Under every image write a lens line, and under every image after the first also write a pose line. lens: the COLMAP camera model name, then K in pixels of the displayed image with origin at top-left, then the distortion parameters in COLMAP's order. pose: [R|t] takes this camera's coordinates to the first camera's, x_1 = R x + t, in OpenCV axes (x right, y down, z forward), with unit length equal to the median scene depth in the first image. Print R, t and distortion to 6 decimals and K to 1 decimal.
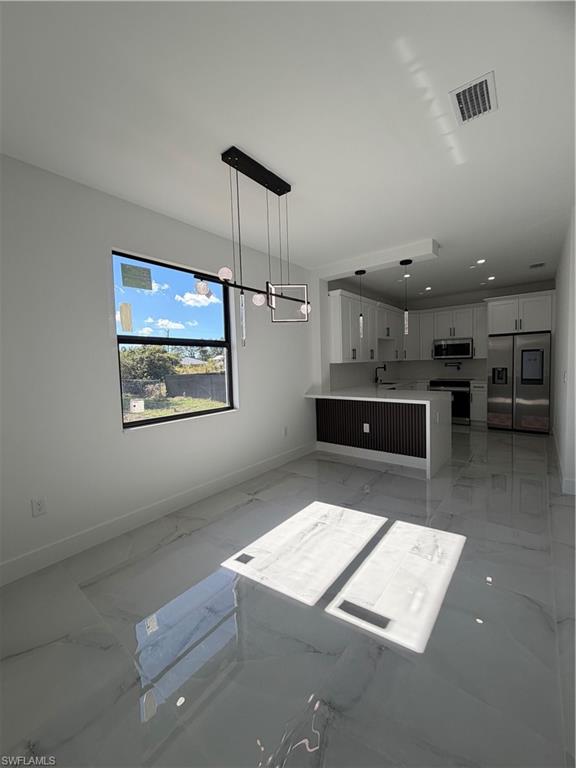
lens RADIAL K [[305.8, 0, 288.0], [0, 305.8, 384.0], [0, 0, 1]] dist [-0.000981, -0.000072]
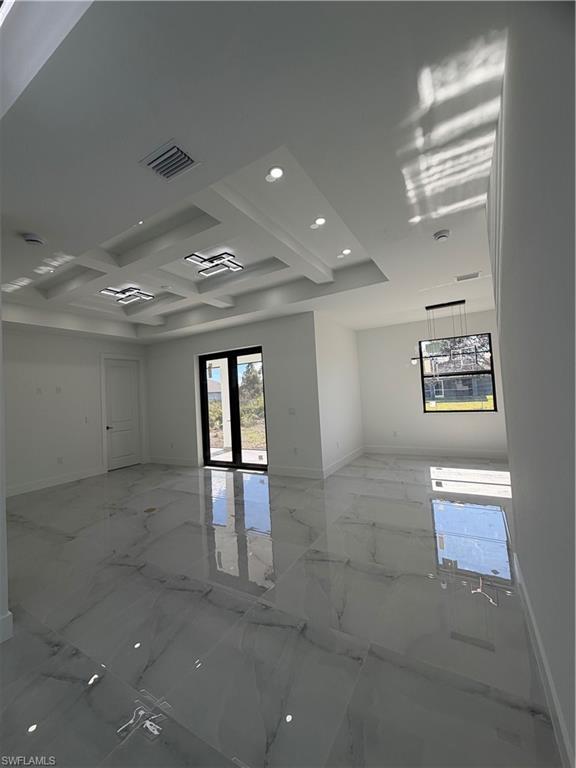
lens RADIAL K [[305.8, 0, 288.0], [0, 305.8, 384.0], [0, 0, 1]] dist [-0.000981, -0.000072]
pose [[0.149048, -0.007997, -0.988798, 1.728903], [-0.018609, 0.999768, -0.010891, -0.034123], [0.988655, 0.020024, 0.148865, -0.447207]]
